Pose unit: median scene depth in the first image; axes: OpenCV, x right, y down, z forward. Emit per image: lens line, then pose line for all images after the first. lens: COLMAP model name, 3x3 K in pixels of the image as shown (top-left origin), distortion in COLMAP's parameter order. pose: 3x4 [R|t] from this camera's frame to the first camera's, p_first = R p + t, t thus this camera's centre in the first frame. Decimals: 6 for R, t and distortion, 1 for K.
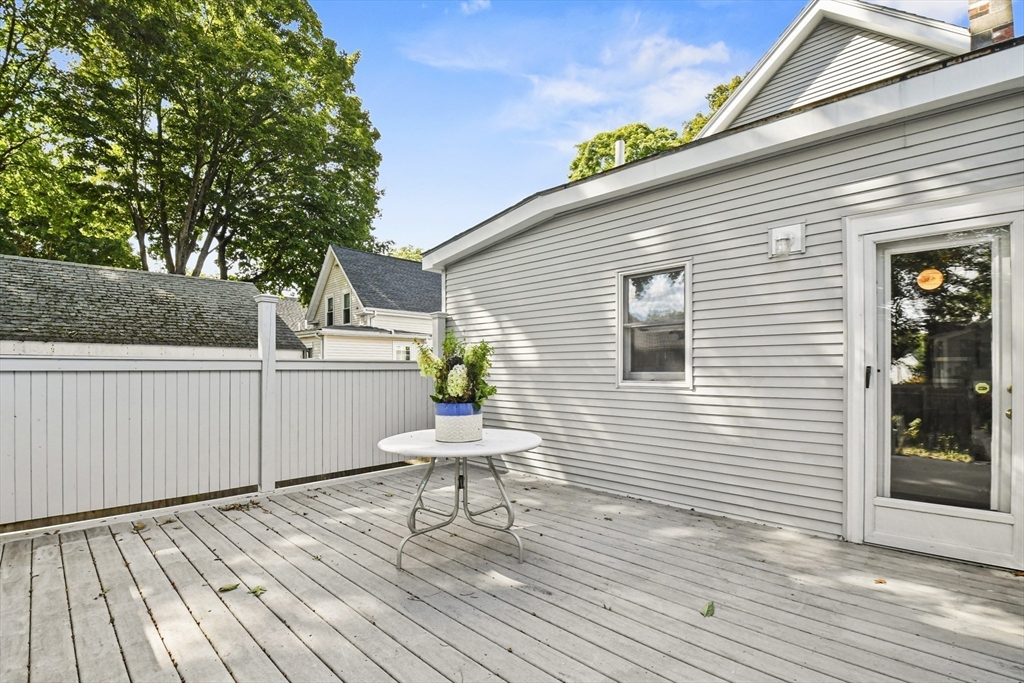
lens RADIAL K [[457.0, 0, 508.8], [0, 457.0, 353.7], [0, 0, 1]] dist [-0.002990, -0.000370]
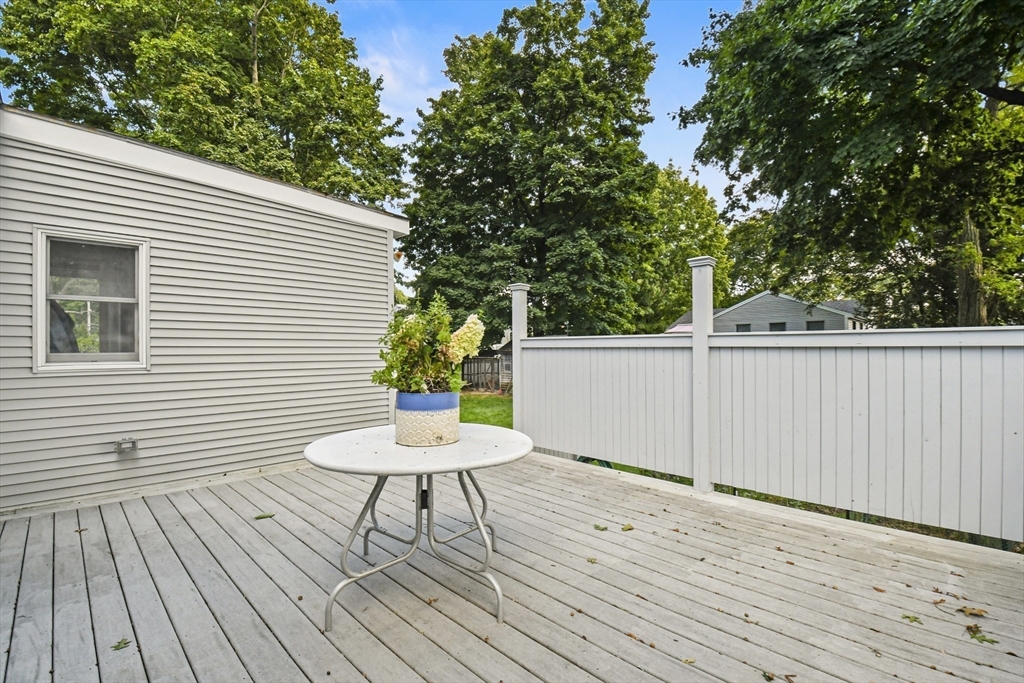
lens RADIAL K [[457.0, 0, 508.8], [0, 457.0, 353.7], [0, 0, 1]] dist [-0.002990, -0.000370]
pose [[-0.999981, 0.001406, 0.005998, -0.247310], [0.001205, 0.999447, -0.033234, 0.072887], [-0.006041, -0.033226, -0.999430, 1.770693]]
